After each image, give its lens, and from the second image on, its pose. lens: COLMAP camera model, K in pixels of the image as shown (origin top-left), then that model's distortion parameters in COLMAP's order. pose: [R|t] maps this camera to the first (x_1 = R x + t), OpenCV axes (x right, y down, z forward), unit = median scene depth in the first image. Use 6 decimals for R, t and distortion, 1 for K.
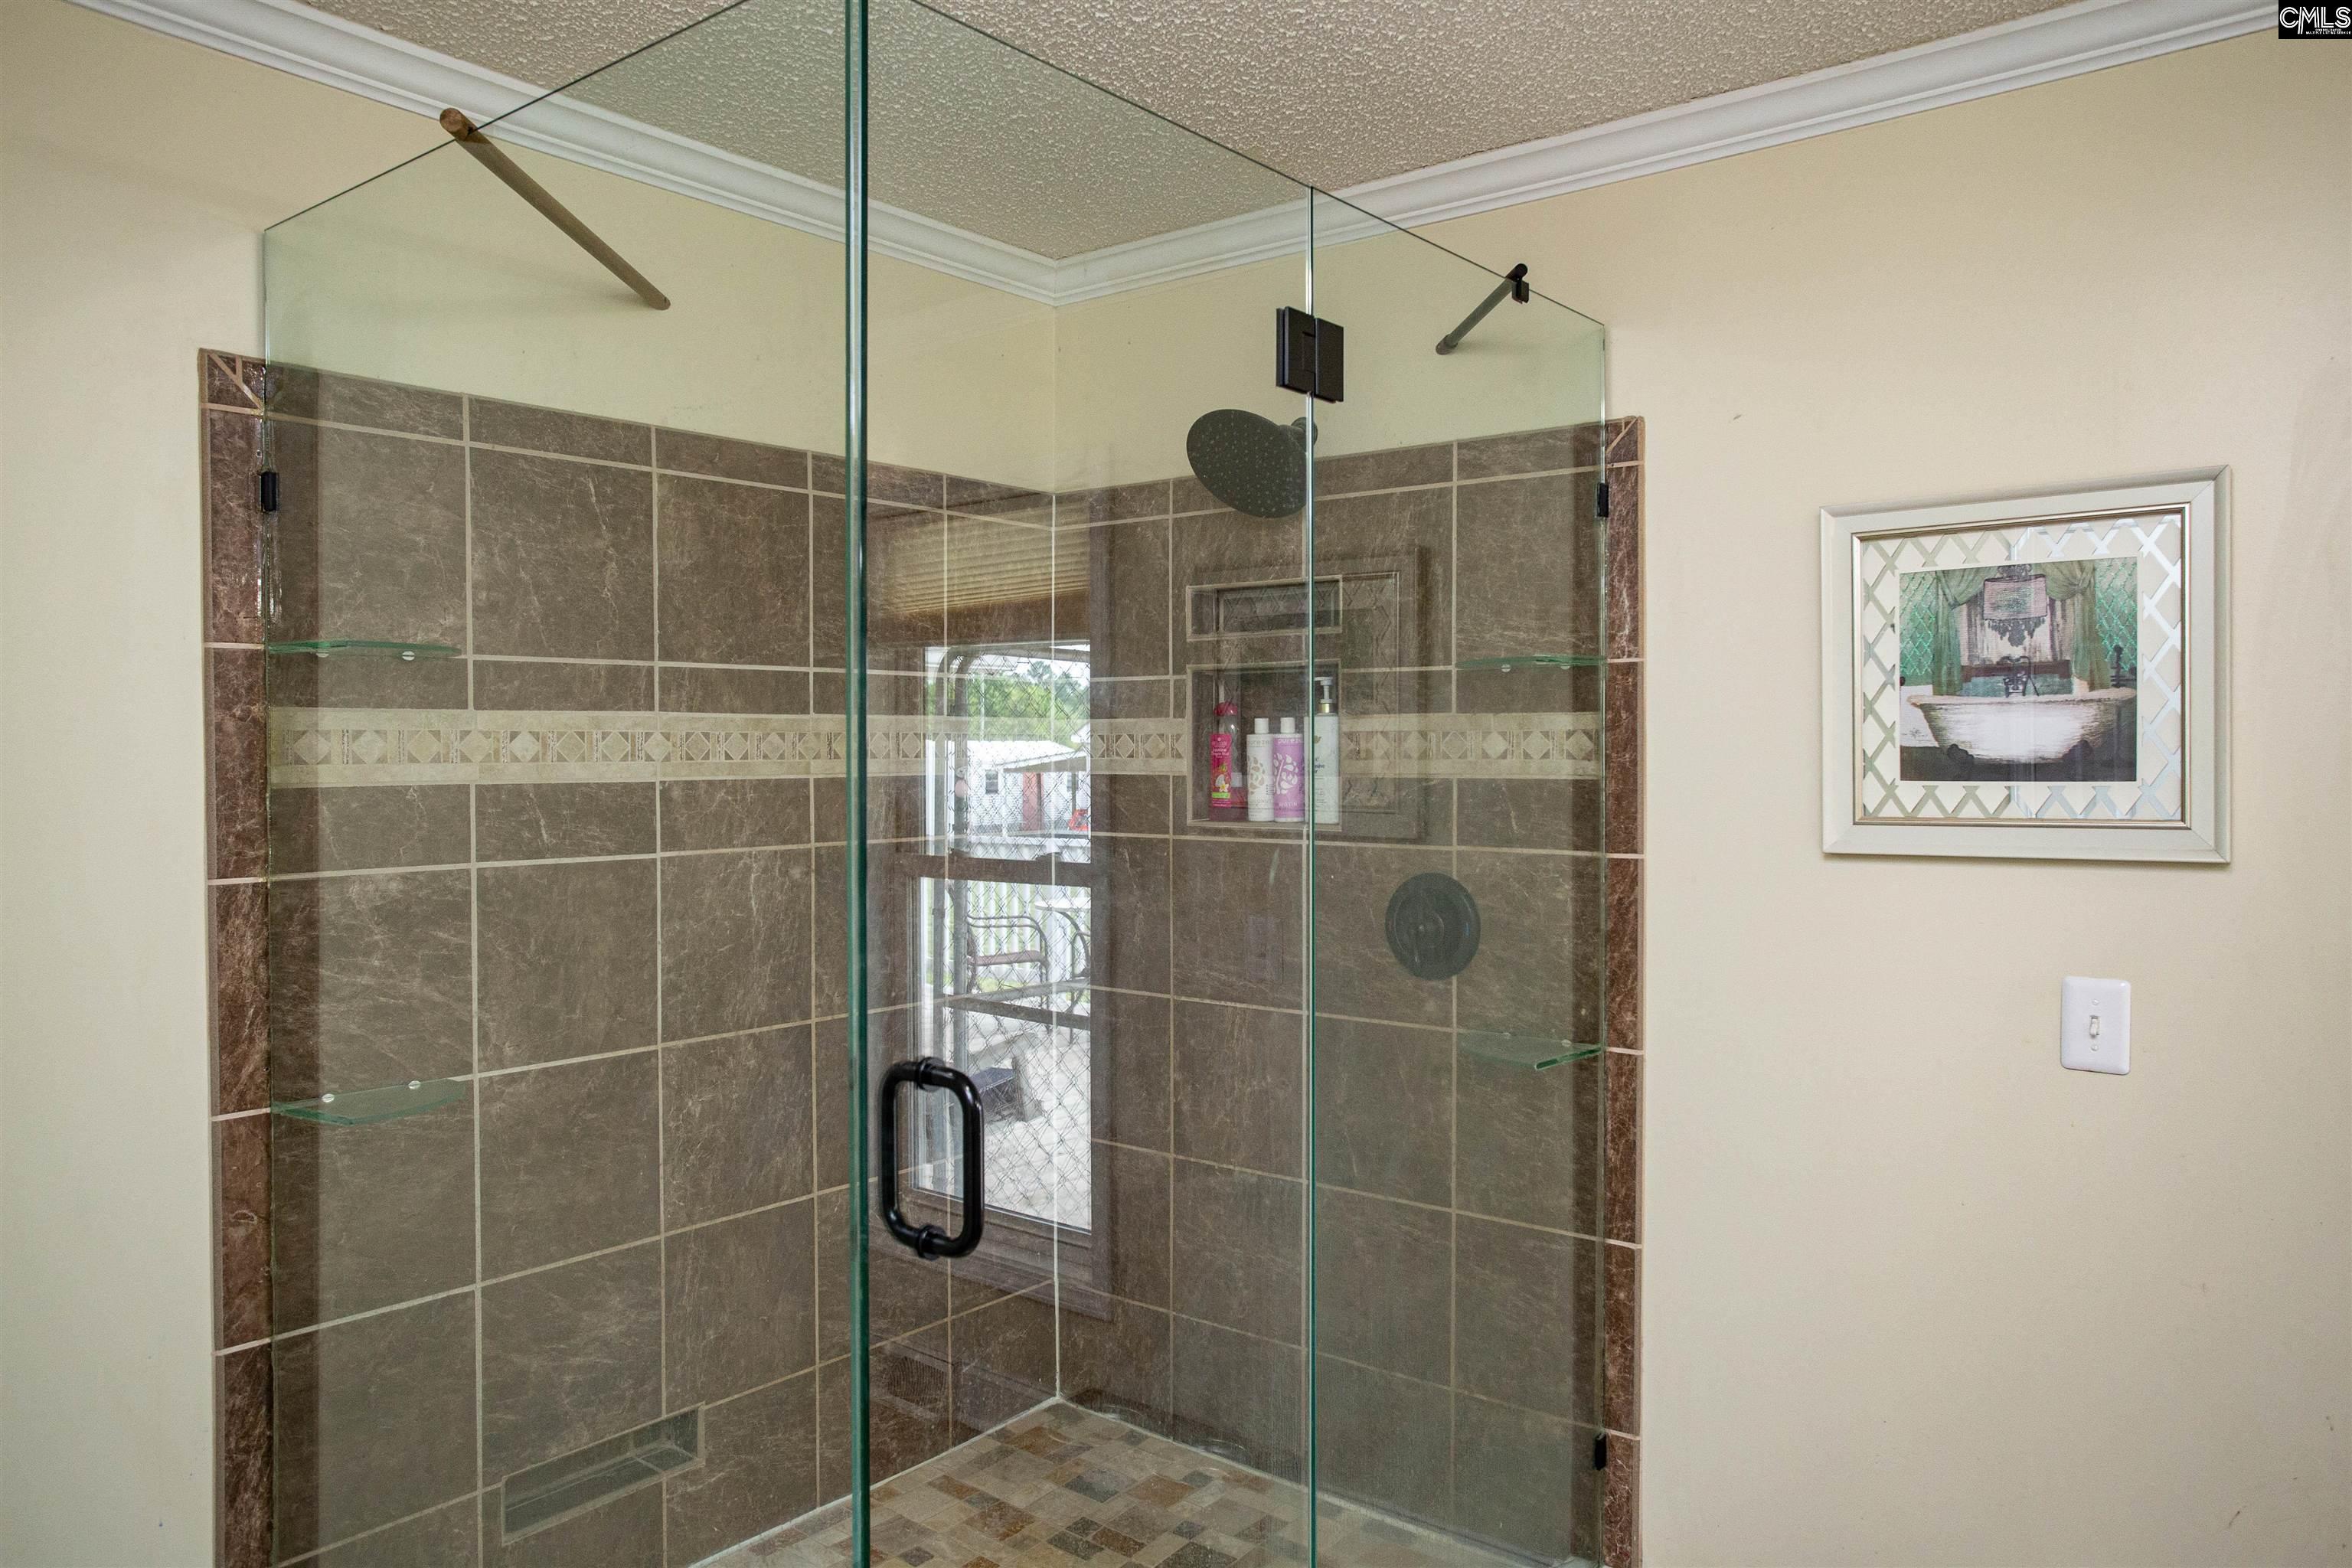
lens RADIAL K [[1696.8, 0, 1176.0], [0, 1696.8, 784.0], [0, 0, 1]] dist [-0.008749, -0.004114]
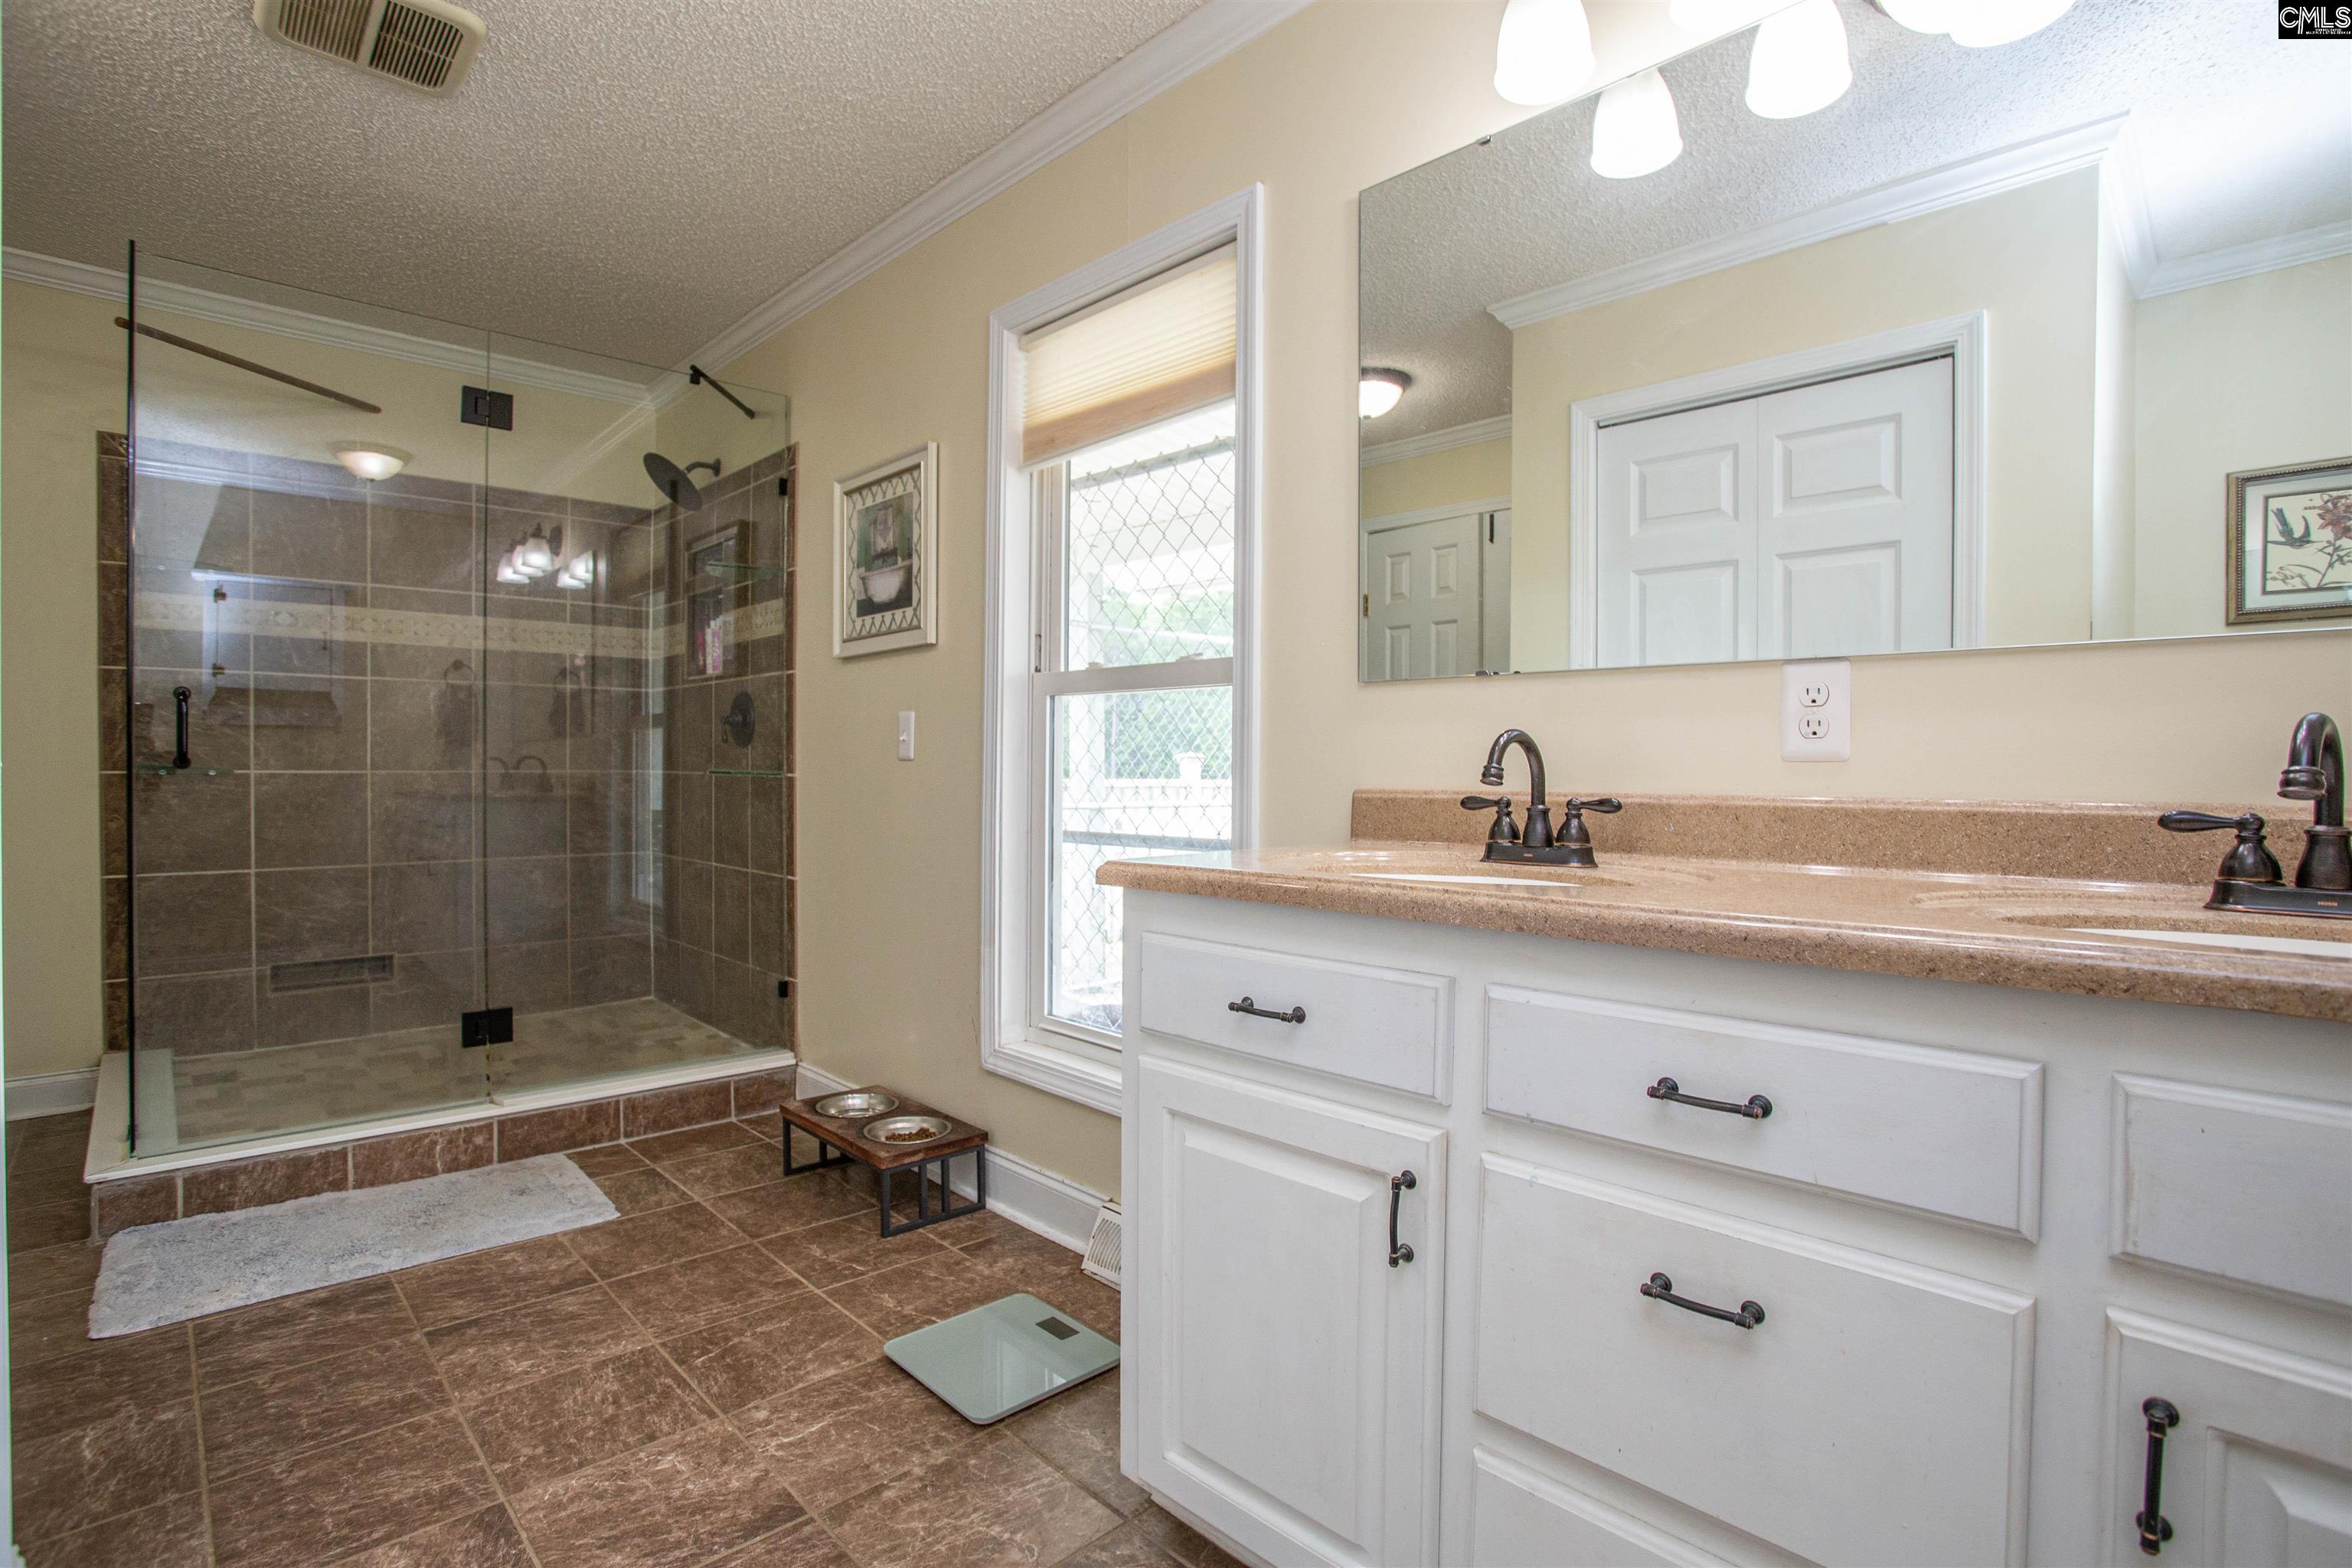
lens RADIAL K [[1201.4, 0, 1183.7], [0, 1201.4, 780.1], [0, 0, 1]] dist [-0.079427, 0.036455]
pose [[0.989422, 0.009136, -0.144780, 0.941796], [-0.011157, 0.999851, -0.013155, 0.185797], [0.144638, 0.014631, 0.989376, -0.269303]]
